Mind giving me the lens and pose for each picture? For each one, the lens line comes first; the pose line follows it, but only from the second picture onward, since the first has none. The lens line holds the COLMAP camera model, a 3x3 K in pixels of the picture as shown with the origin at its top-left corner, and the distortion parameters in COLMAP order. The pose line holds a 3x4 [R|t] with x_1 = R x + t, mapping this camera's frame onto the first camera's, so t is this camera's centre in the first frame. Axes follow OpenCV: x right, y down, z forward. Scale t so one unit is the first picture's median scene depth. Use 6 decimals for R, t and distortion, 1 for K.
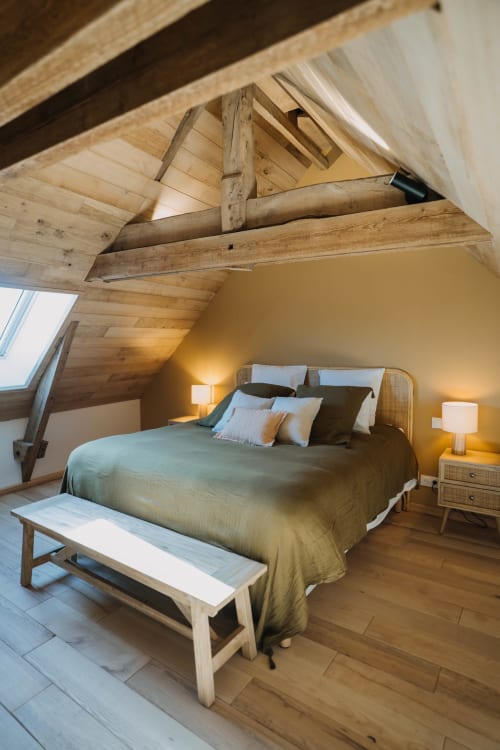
lens RADIAL K [[419.0, 0, 251.1], [0, 419.0, 374.0], [0, 0, 1]] dist [-0.036522, 0.003201]
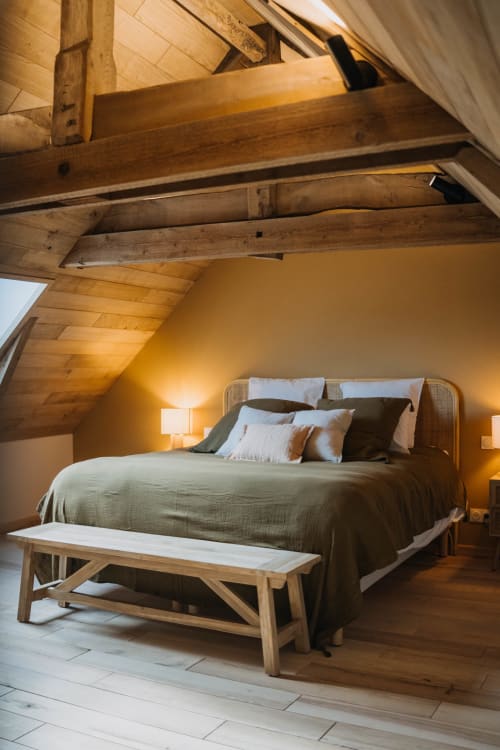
lens RADIAL K [[781.8, 0, 248.1], [0, 781.8, 373.4], [0, 0, 1]] dist [-0.149212, 0.000000]
pose [[0.994901, -0.001529, 0.100842, -0.207179], [0.008396, 0.997670, -0.067707, 0.093550], [-0.100504, 0.068208, 0.992596, -0.554107]]
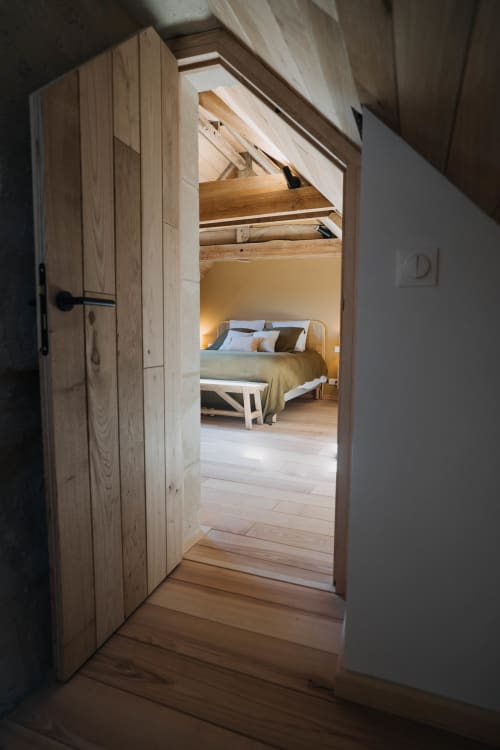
lens RADIAL K [[419.0, 0, 252.9], [0, 419.0, 368.8], [0, 0, 1]] dist [-0.036522, 0.003201]
pose [[0.980238, 0.002508, 0.197804, -0.341789], [-0.003508, 0.999983, 0.004703, 0.232060], [-0.197789, -0.005304, 0.980230, -0.886505]]
